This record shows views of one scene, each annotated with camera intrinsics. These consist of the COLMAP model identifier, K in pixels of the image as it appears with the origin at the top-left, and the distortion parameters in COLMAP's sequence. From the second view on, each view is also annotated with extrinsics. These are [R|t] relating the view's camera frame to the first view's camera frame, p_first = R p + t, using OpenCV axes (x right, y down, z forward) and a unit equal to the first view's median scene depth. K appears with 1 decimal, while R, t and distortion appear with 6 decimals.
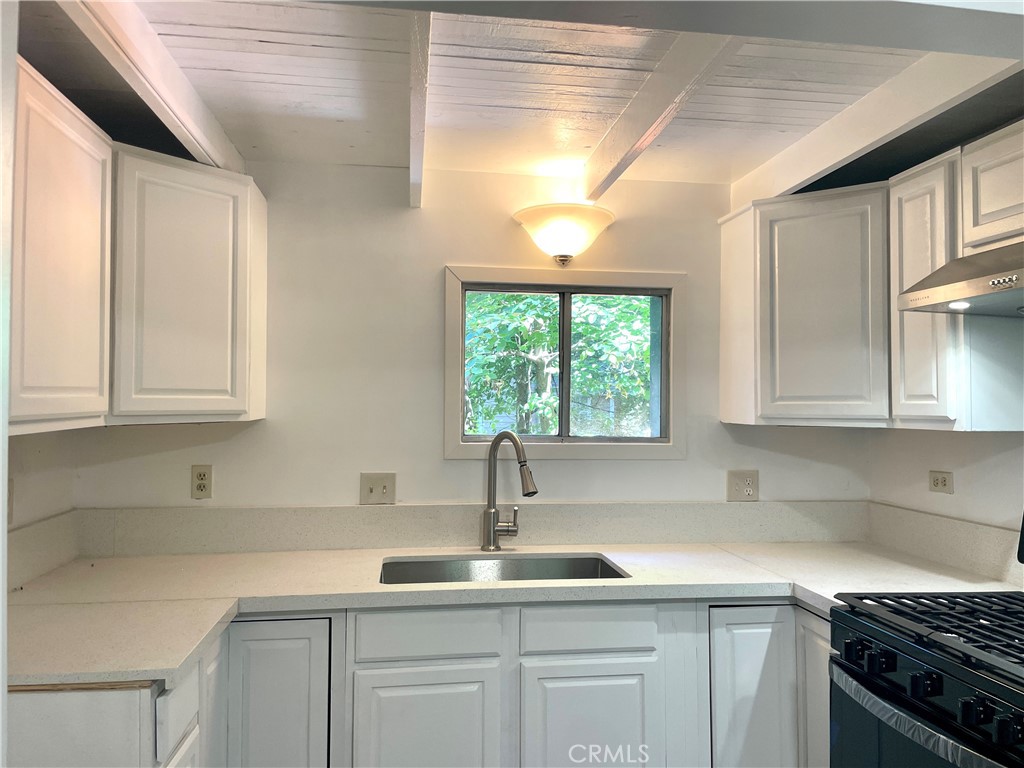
lens RADIAL K [[786.3, 0, 519.5], [0, 786.3, 381.2], [0, 0, 1]] dist [0.083850, -0.114552]
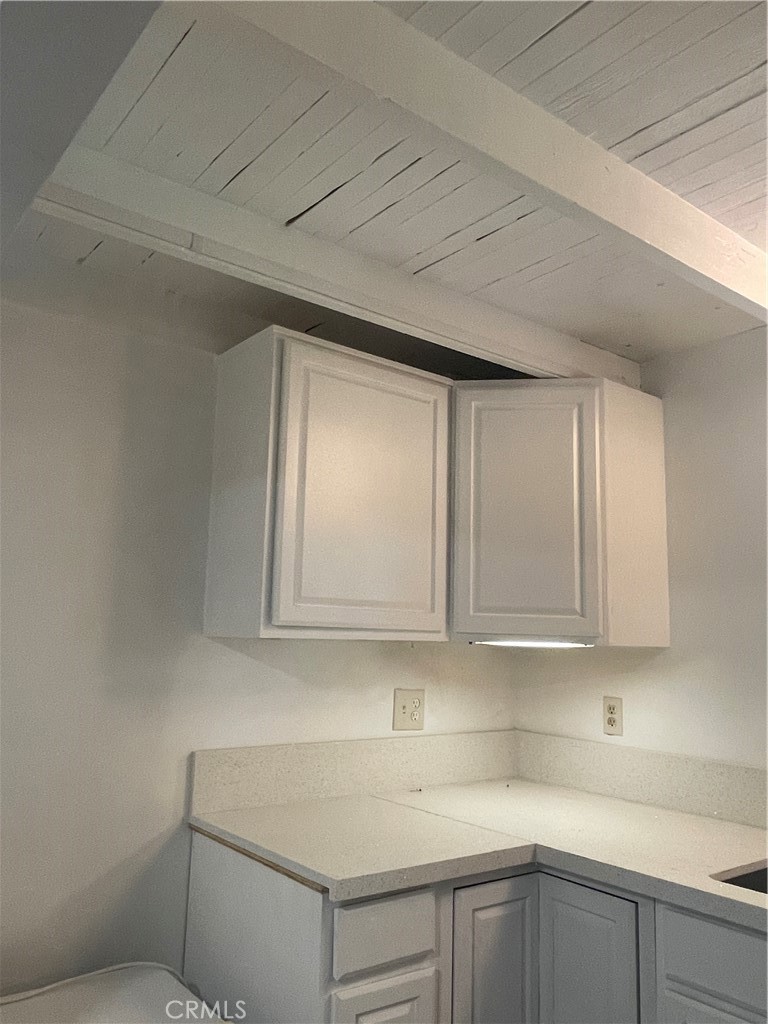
lens RADIAL K [[786.3, 0, 372.0], [0, 786.3, 517.5], [0, 0, 1]] dist [0.083850, -0.114552]
pose [[0.493443, -0.120054, -0.861453, 0.281020], [-0.006769, 0.989868, -0.141827, 0.033236], [0.869752, 0.075815, 0.487631, 0.305651]]
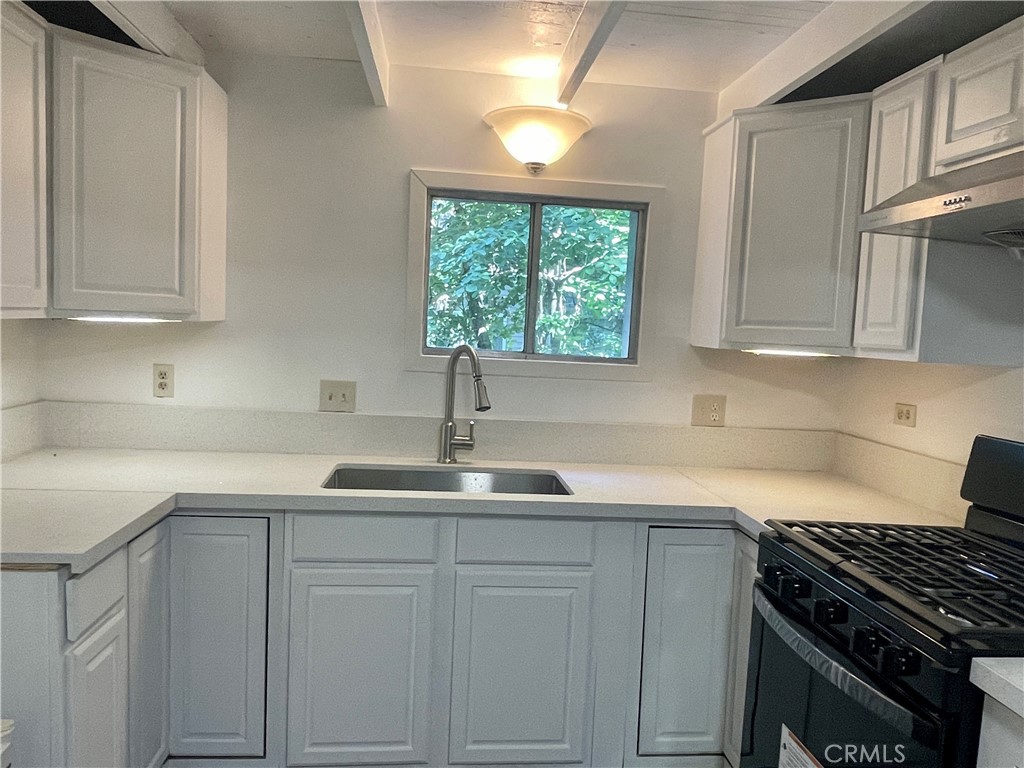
lens RADIAL K [[786.3, 0, 516.8], [0, 786.3, 389.5], [0, 0, 1]] dist [0.083850, -0.114552]
pose [[0.998070, 0.046160, -0.041531, 0.093348], [-0.041276, 0.992892, 0.111629, 0.006420], [0.046388, -0.109700, 0.992882, 0.016531]]
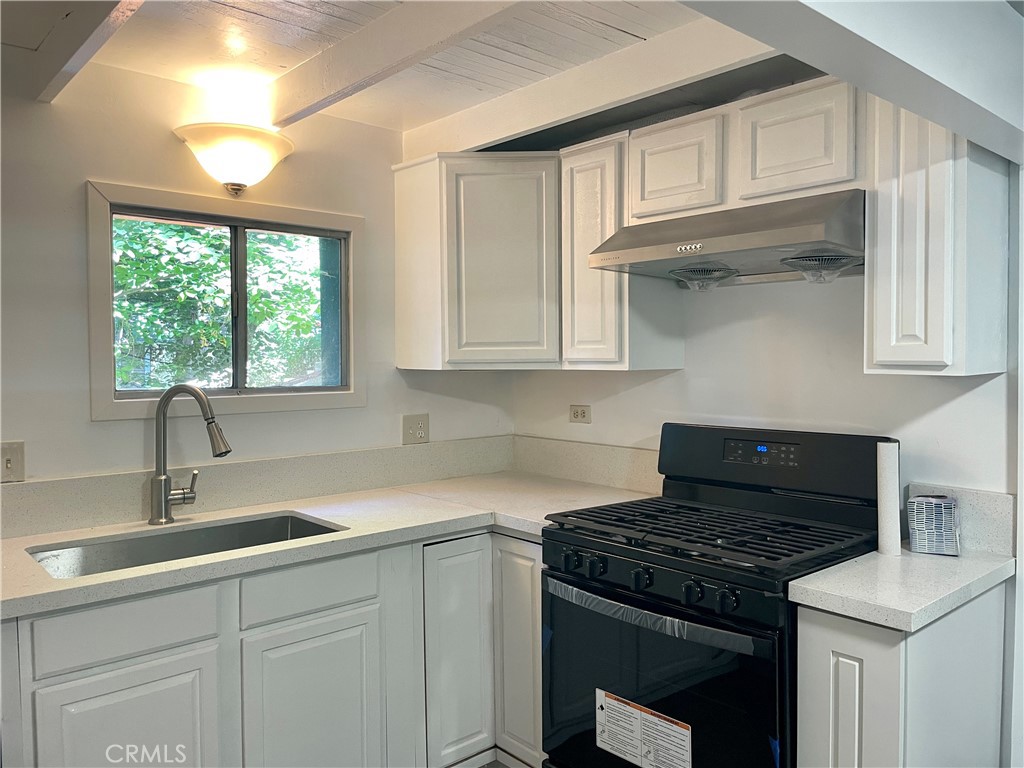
lens RADIAL K [[786.3, 0, 524.6], [0, 786.3, 371.8], [0, 0, 1]] dist [0.083850, -0.114552]
pose [[0.835359, -0.023171, 0.549217, -0.185192], [-0.005900, 0.998676, 0.051107, 0.003630], [-0.549674, -0.045933, 0.834116, 0.070441]]
